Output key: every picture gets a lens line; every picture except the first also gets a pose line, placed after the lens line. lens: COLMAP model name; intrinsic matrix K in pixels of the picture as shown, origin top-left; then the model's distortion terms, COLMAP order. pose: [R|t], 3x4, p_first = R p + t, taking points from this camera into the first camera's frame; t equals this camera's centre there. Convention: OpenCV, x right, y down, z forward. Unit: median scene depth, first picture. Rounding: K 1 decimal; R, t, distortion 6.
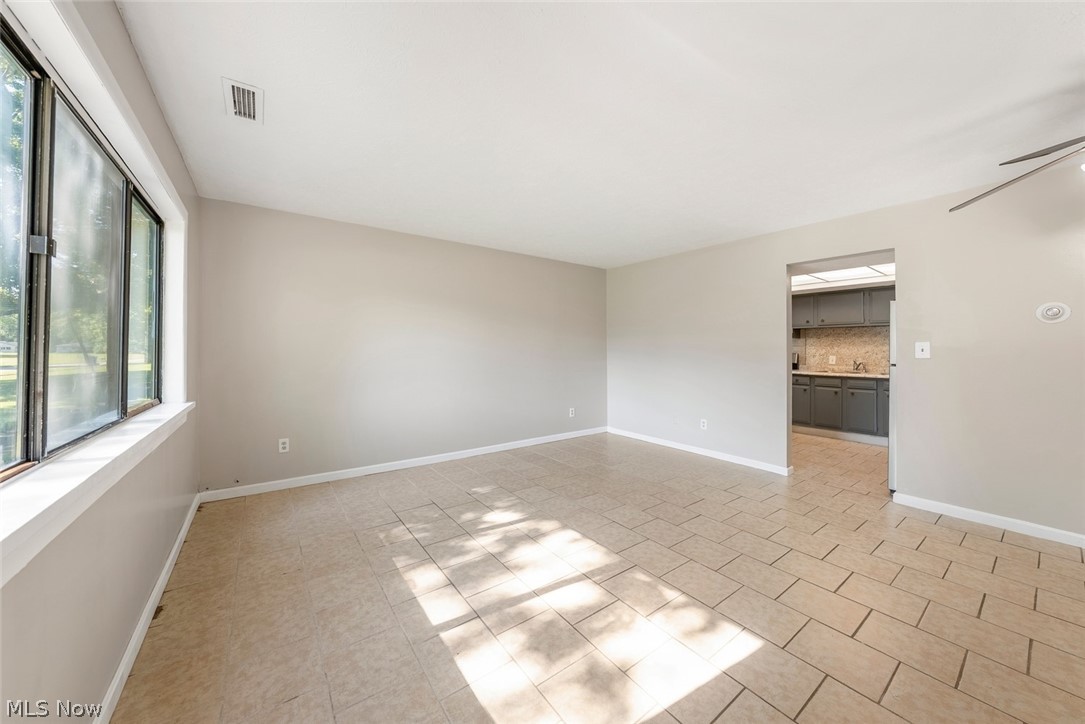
lens RADIAL K [[382.0, 0, 545.3], [0, 382.0, 347.4], [0, 0, 1]] dist [-0.000971, -0.000176]
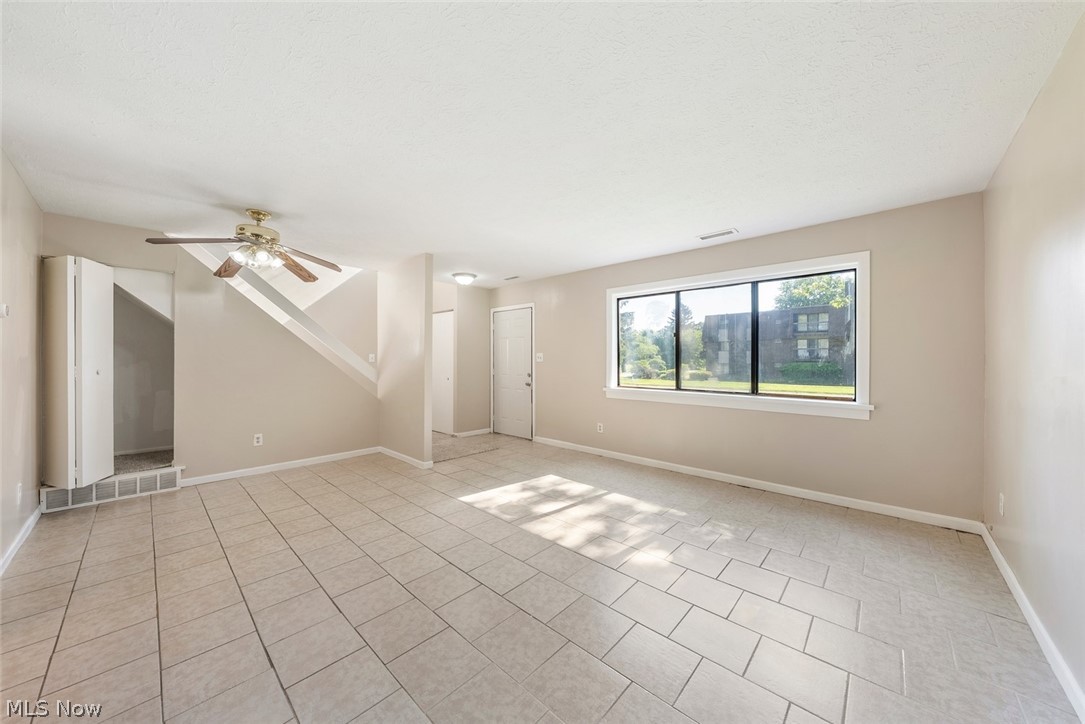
lens RADIAL K [[376.4, 0, 546.3], [0, 376.4, 359.2], [0, 0, 1]] dist [-0.000701, -0.000016]
pose [[-0.981707, -0.005516, -0.190317, 0.356526], [-0.004436, 0.999972, -0.006099, 0.011048], [0.190345, -0.005144, -0.981704, 2.262603]]
